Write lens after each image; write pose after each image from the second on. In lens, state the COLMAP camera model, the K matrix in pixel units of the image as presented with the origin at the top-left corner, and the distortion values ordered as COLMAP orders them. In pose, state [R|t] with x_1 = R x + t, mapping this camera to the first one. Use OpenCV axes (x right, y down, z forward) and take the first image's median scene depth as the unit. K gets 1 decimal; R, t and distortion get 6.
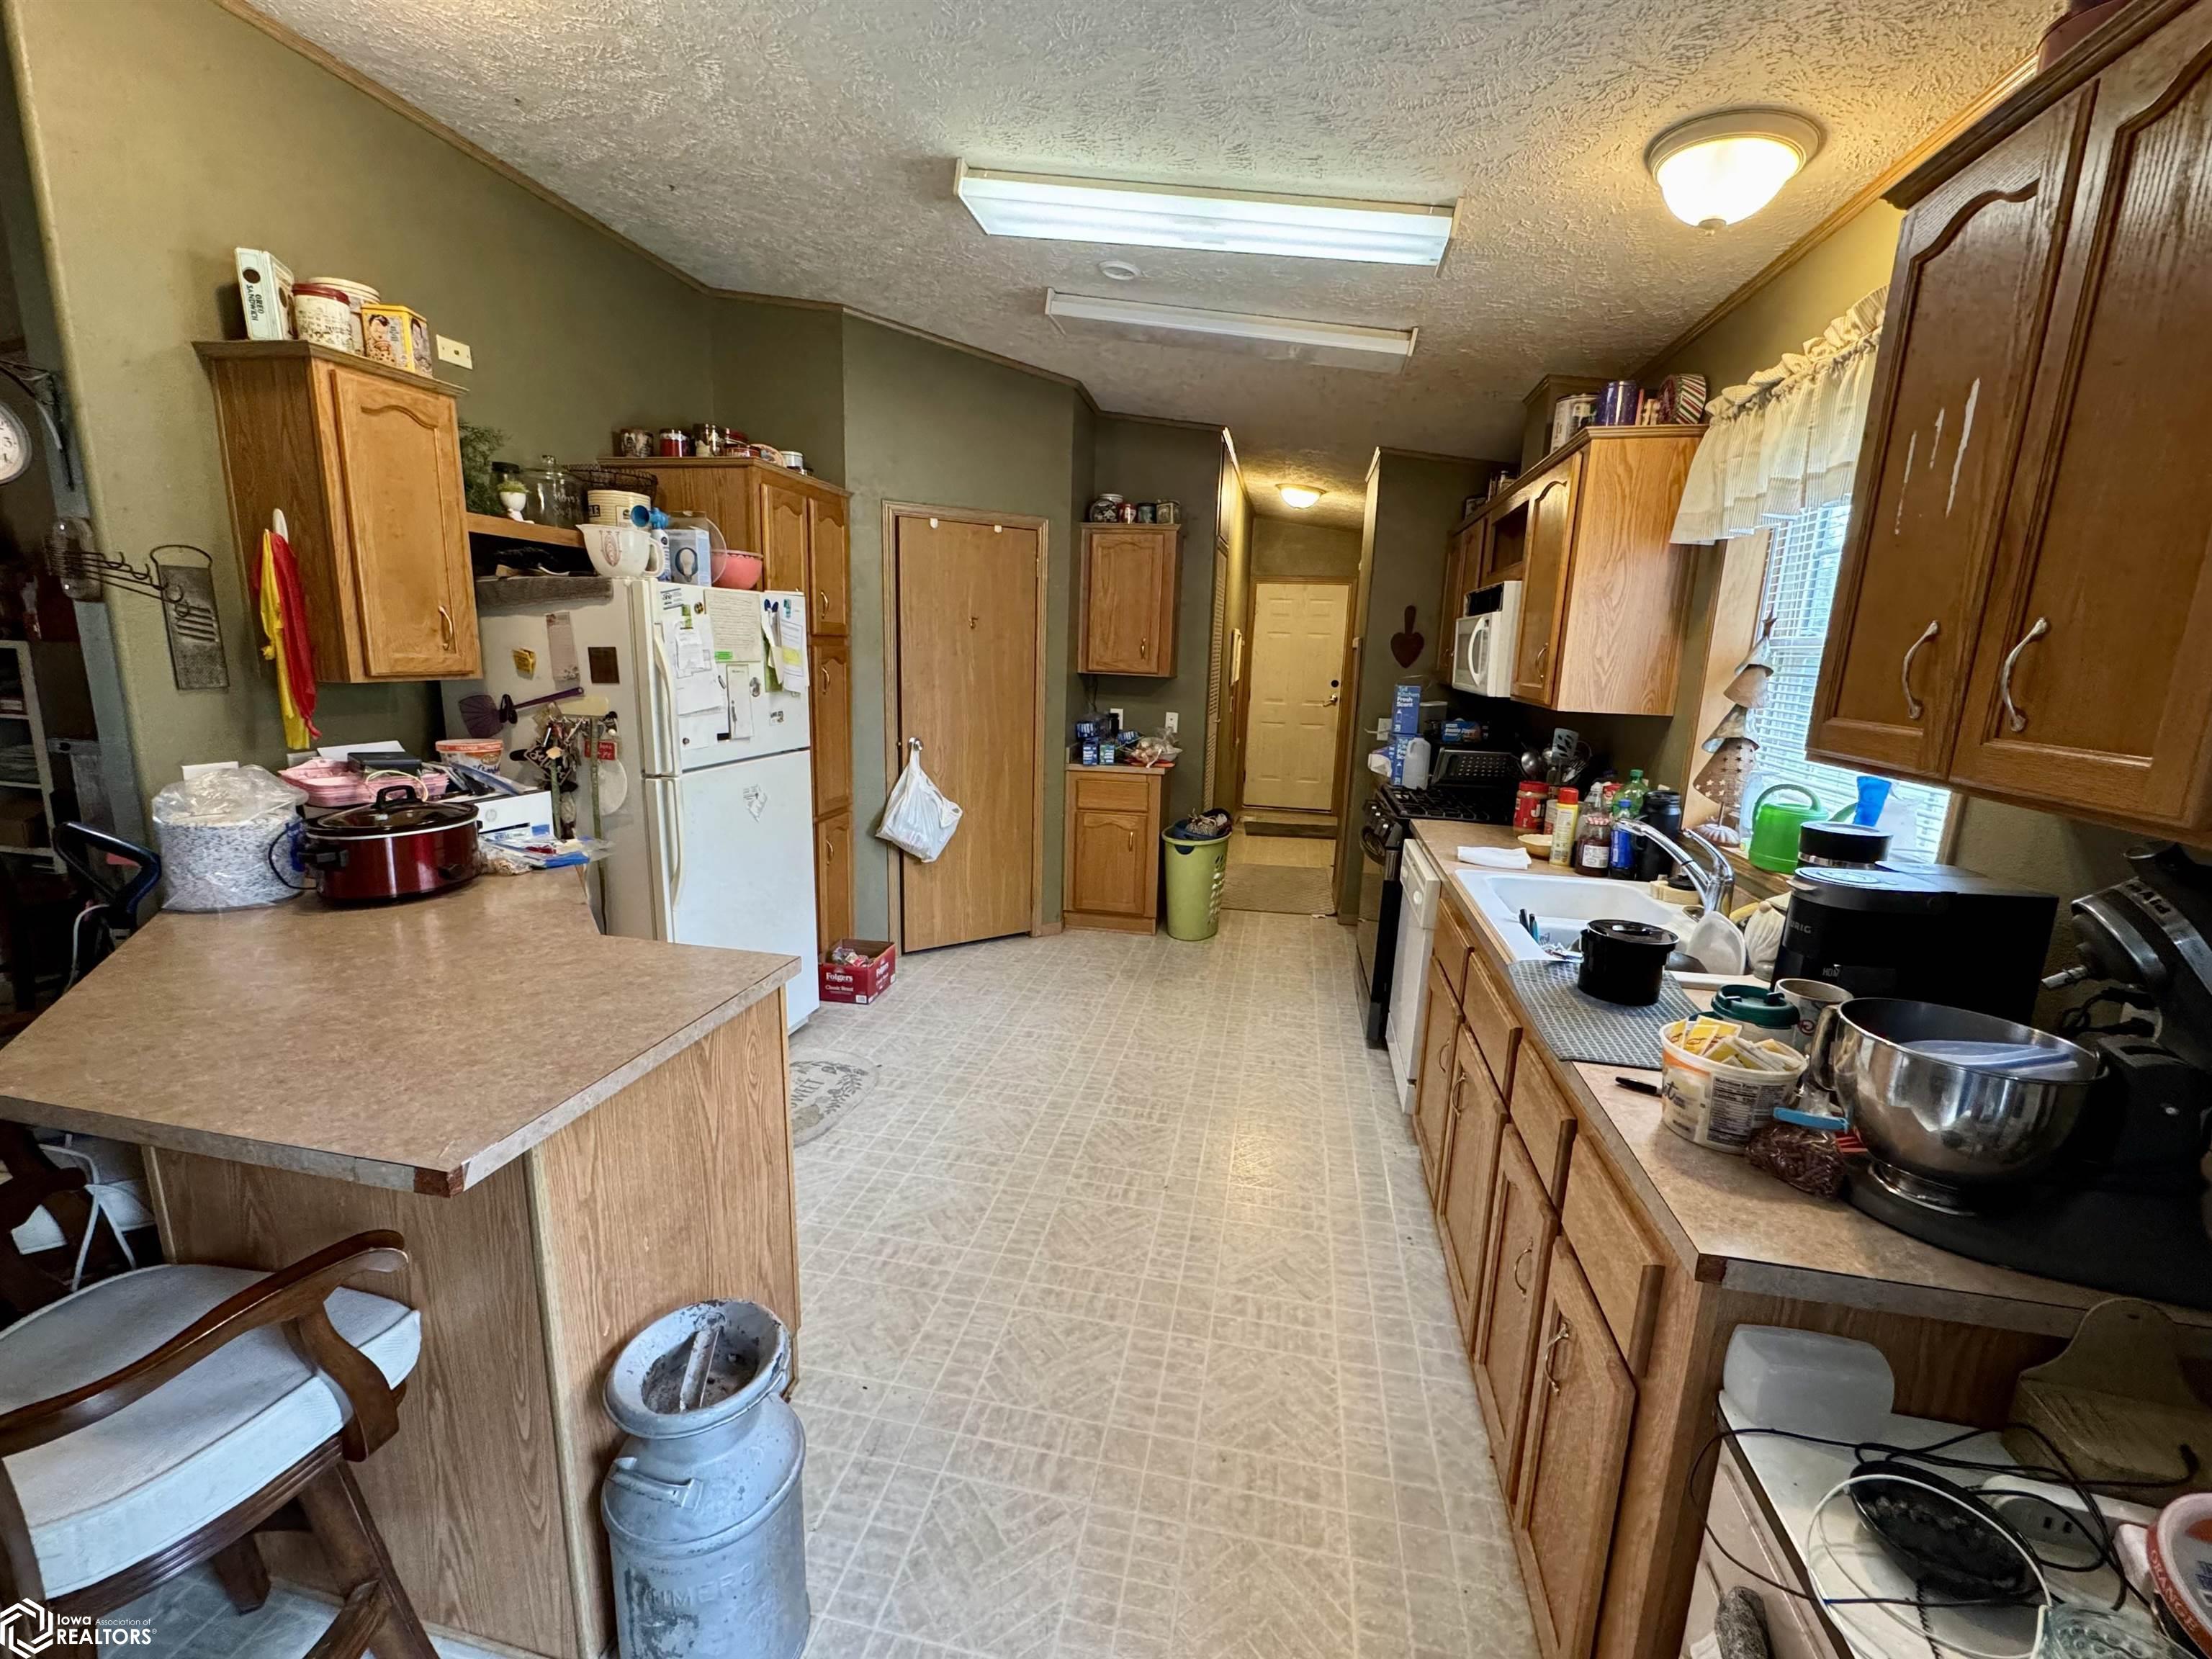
lens RADIAL K [[913.9, 0, 1106.0], [0, 913.9, 829.5], [0, 0, 1]] dist [0.000969, 0.000410]
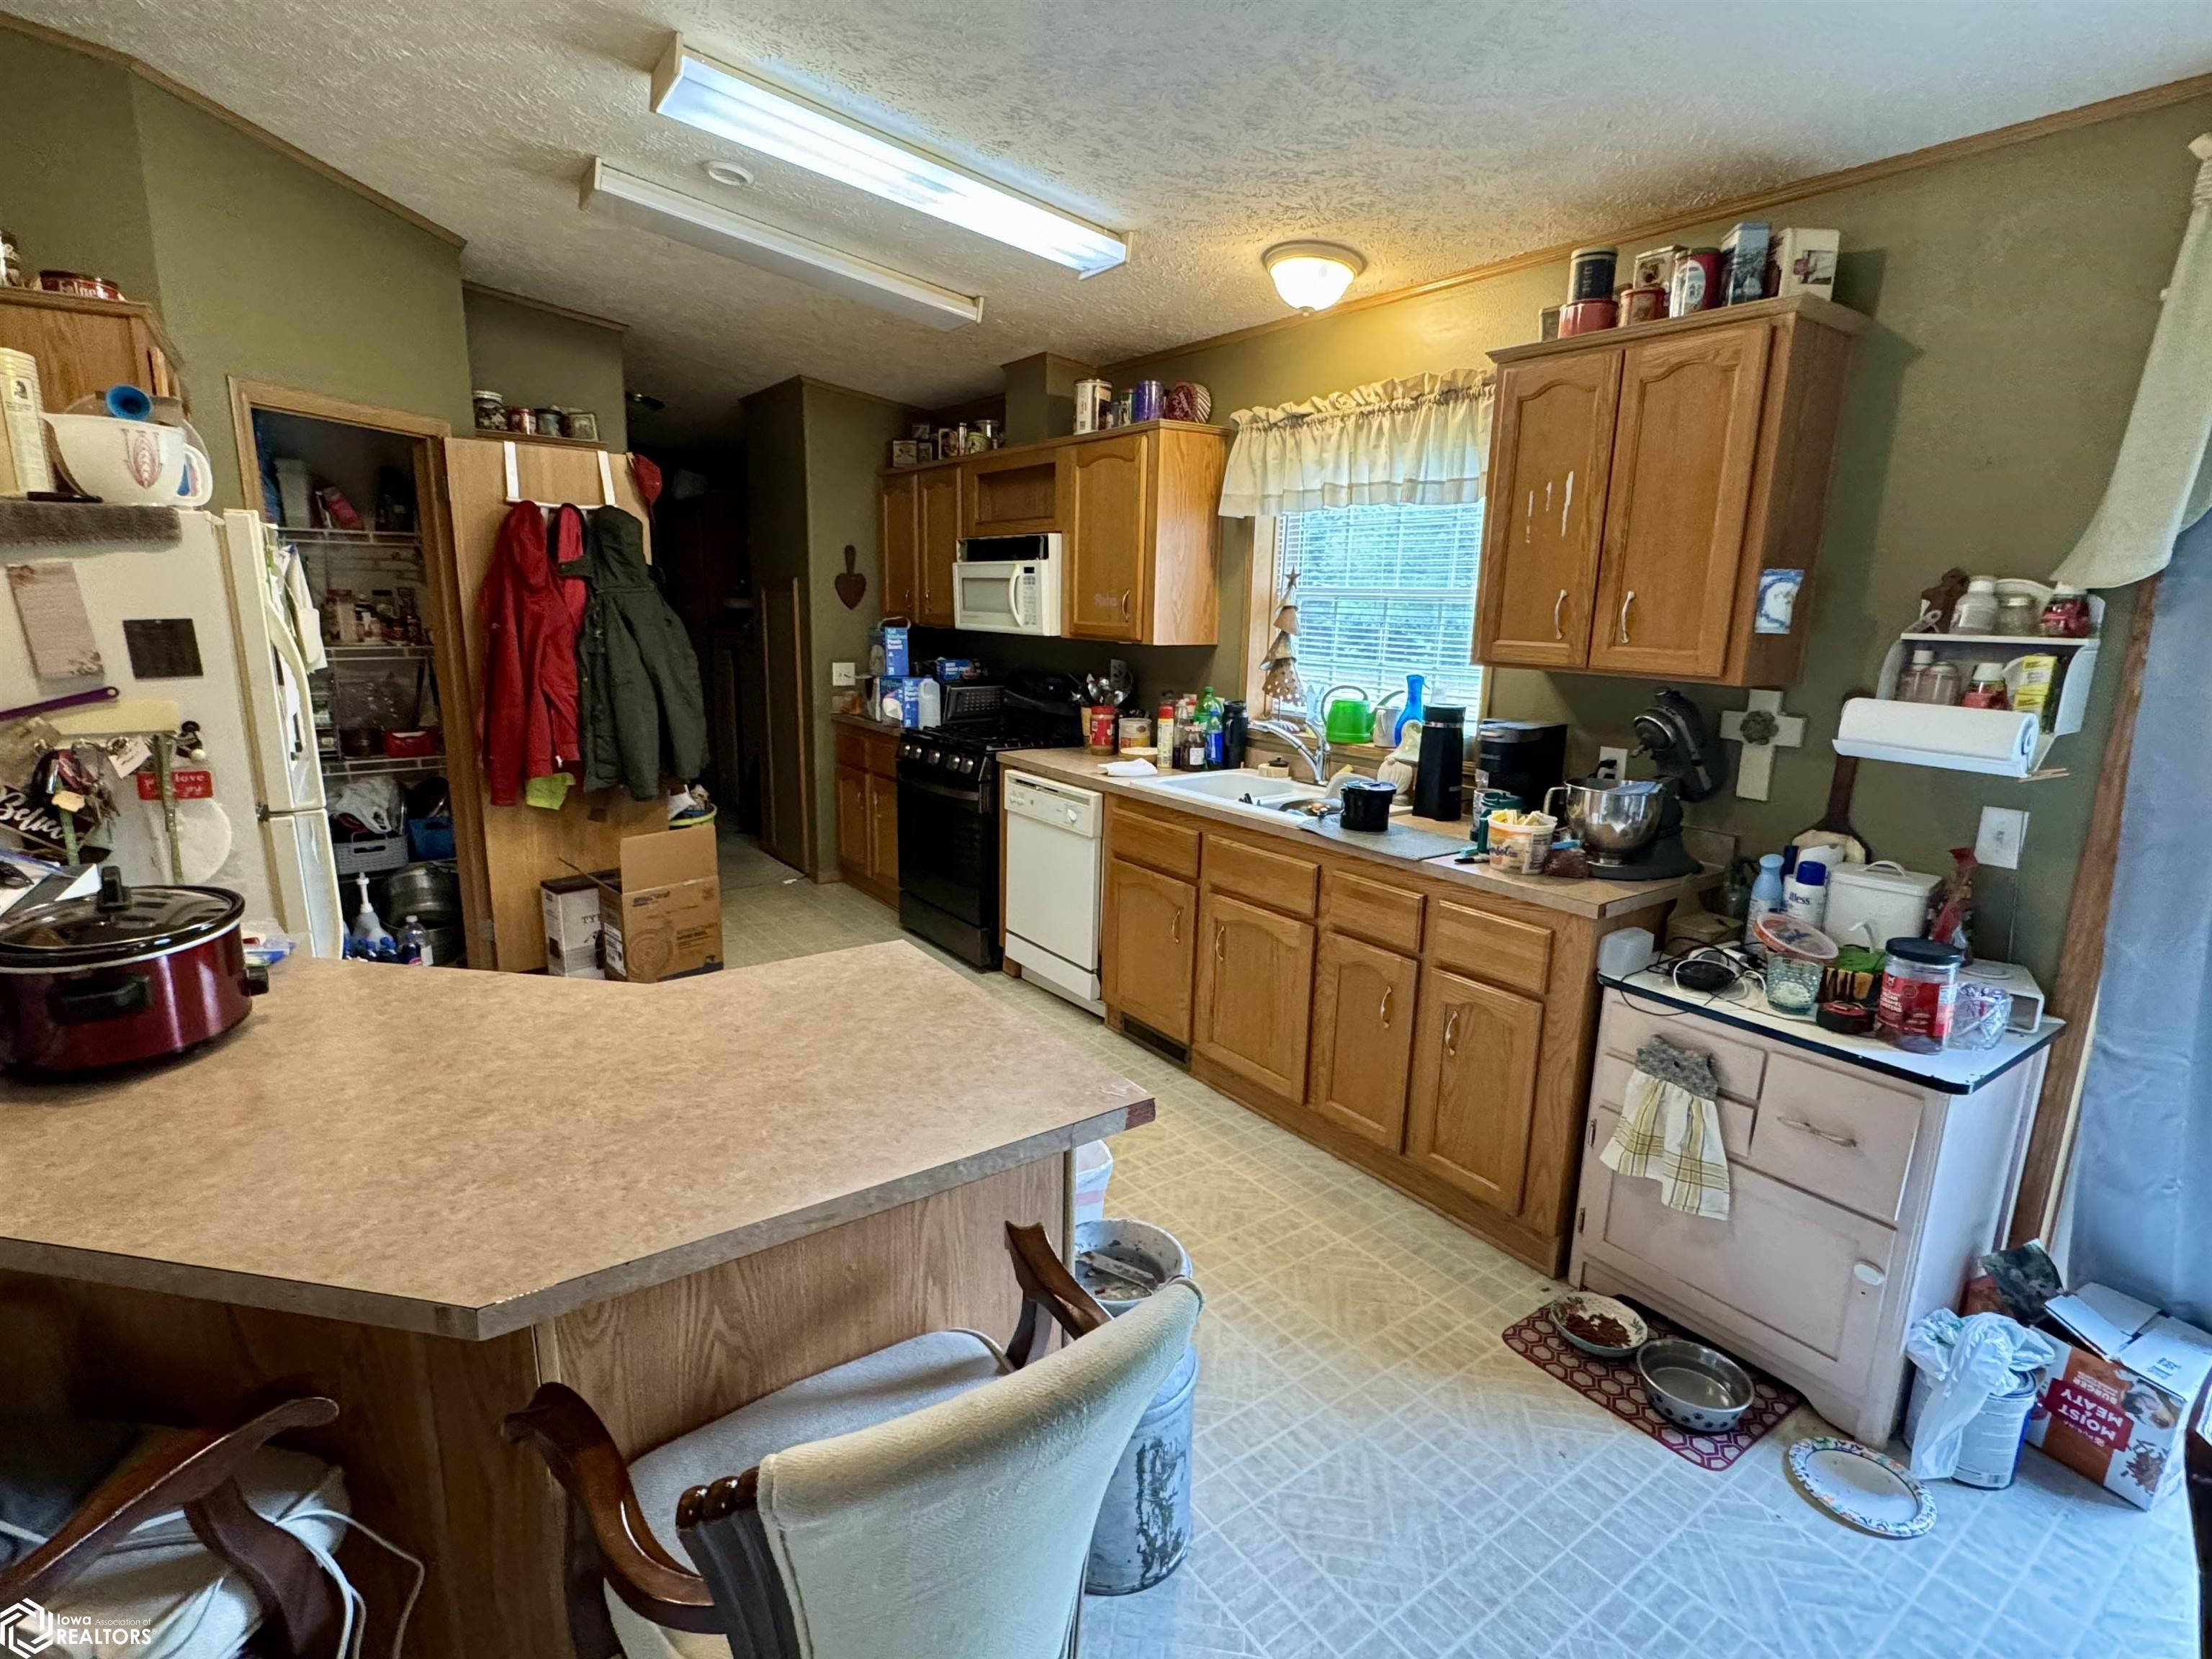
lens RADIAL K [[1064.4, 0, 1106.0], [0, 1064.4, 829.5], [0, 0, 1]] dist [-0.001052, -0.000249]
pose [[0.686080, -0.172844, 0.706696, -0.680561], [0.146102, 0.984313, 0.098903, -0.038637], [-0.712705, 0.035395, 0.700571, 0.042803]]
